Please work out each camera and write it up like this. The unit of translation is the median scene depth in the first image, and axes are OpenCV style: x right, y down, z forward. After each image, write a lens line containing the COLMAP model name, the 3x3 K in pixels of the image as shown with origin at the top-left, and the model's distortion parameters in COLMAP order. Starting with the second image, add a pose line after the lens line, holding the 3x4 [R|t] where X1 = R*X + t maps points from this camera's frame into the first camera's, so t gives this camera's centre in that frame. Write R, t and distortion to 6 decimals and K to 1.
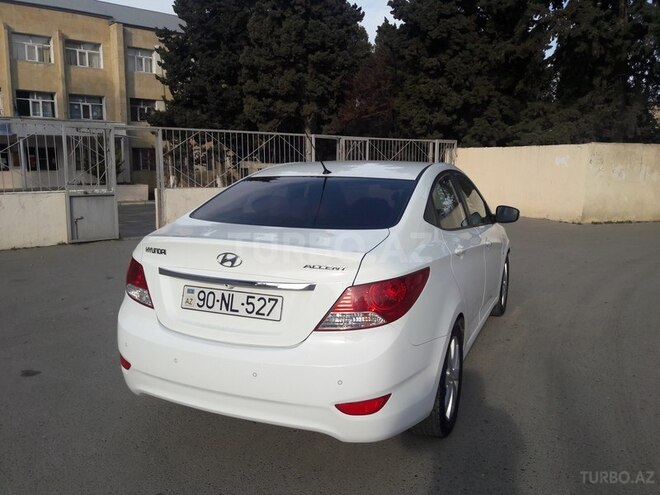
lens RADIAL K [[529.8, 0, 329.6], [0, 529.8, 246.7], [0, 0, 1]] dist [-0.003116, 0.003176]
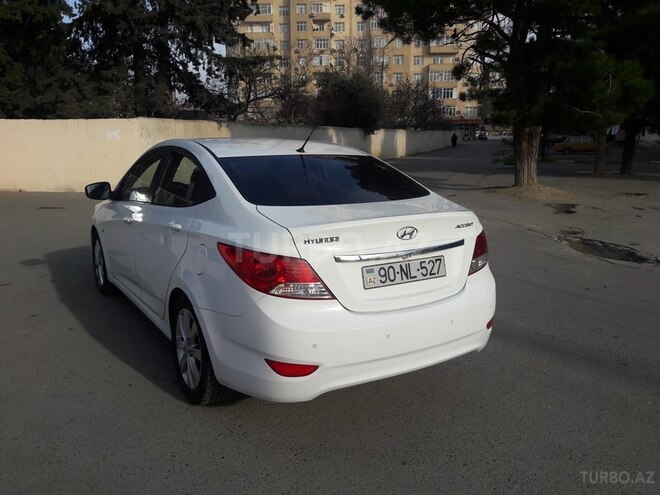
lens RADIAL K [[529.8, 0, 330.2], [0, 529.8, 248.9], [0, 0, 1]] dist [-0.003116, 0.003176]
pose [[0.576545, -0.165771, 0.800072, -1.153859], [0.121270, 0.985718, 0.116847, -0.090321], [-0.808016, 0.029657, 0.588414, 0.470353]]
